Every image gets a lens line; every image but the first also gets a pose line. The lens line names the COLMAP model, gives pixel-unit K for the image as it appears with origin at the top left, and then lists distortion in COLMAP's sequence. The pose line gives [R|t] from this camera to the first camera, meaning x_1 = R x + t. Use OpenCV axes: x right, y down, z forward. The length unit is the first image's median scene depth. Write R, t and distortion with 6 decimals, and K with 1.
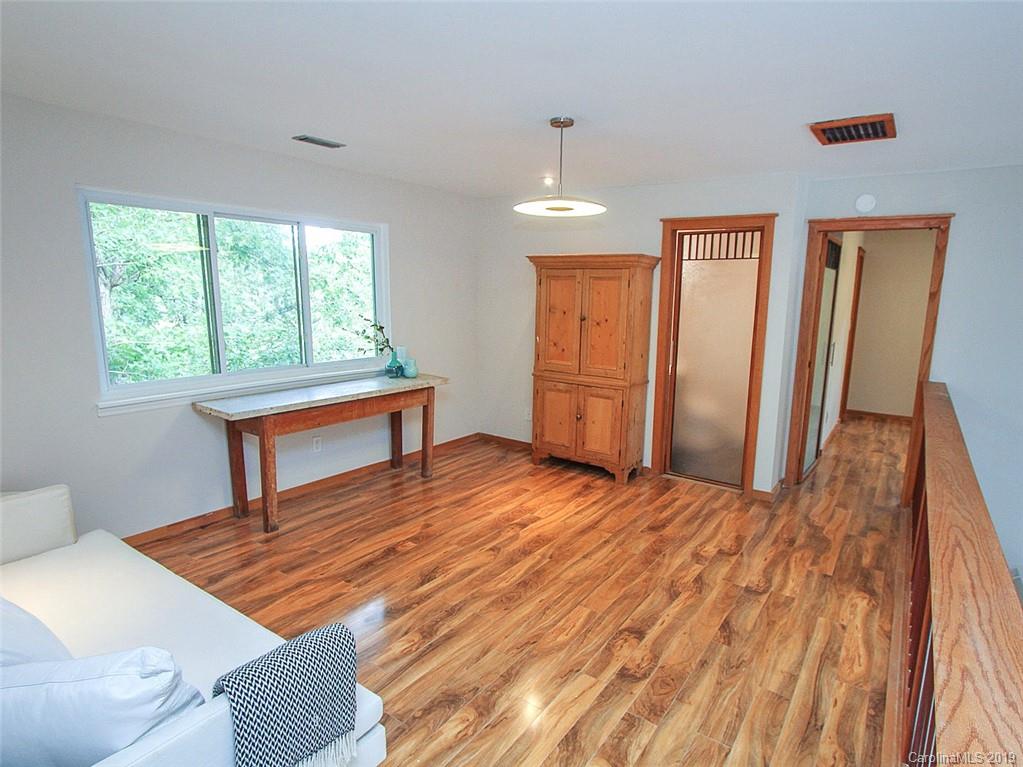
lens RADIAL K [[538.5, 0, 523.7], [0, 538.5, 384.8], [0, 0, 1]] dist [-0.021129, 0.001302]
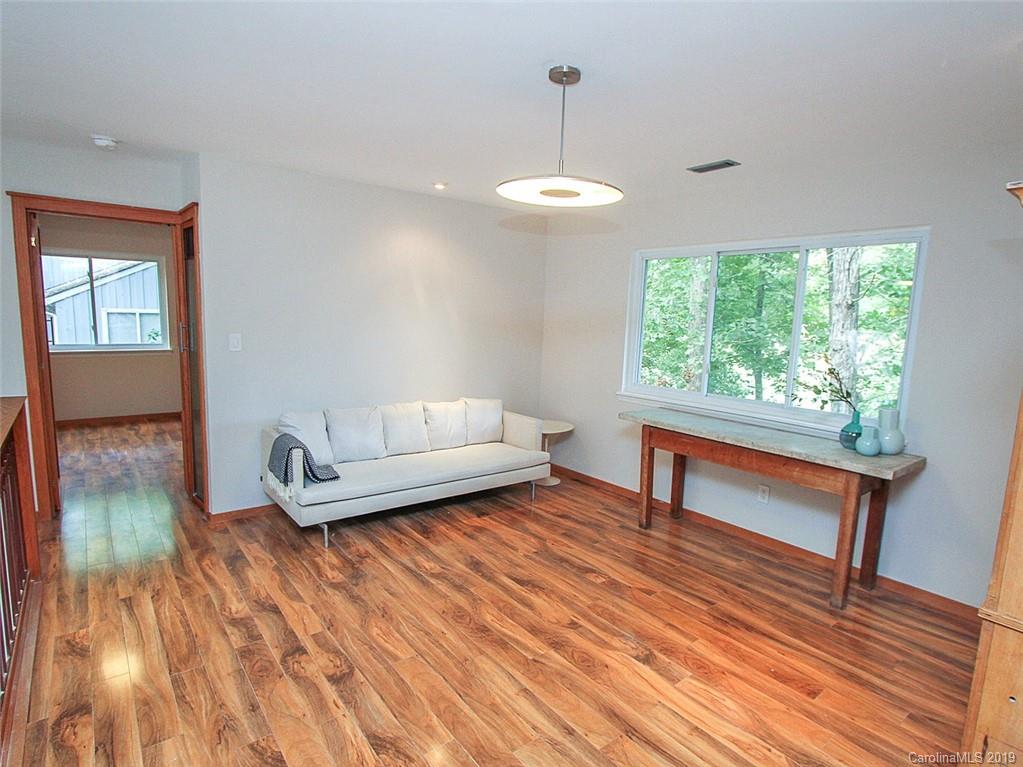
lens RADIAL K [[538.5, 0, 523.7], [0, 538.5, 384.8], [0, 0, 1]] dist [-0.021129, 0.001302]
pose [[-0.246230, 0.096220, -0.964423, 0.712145], [-0.203251, 0.967808, 0.148451, -0.145717], [0.947660, 0.232573, -0.218747, 1.042666]]
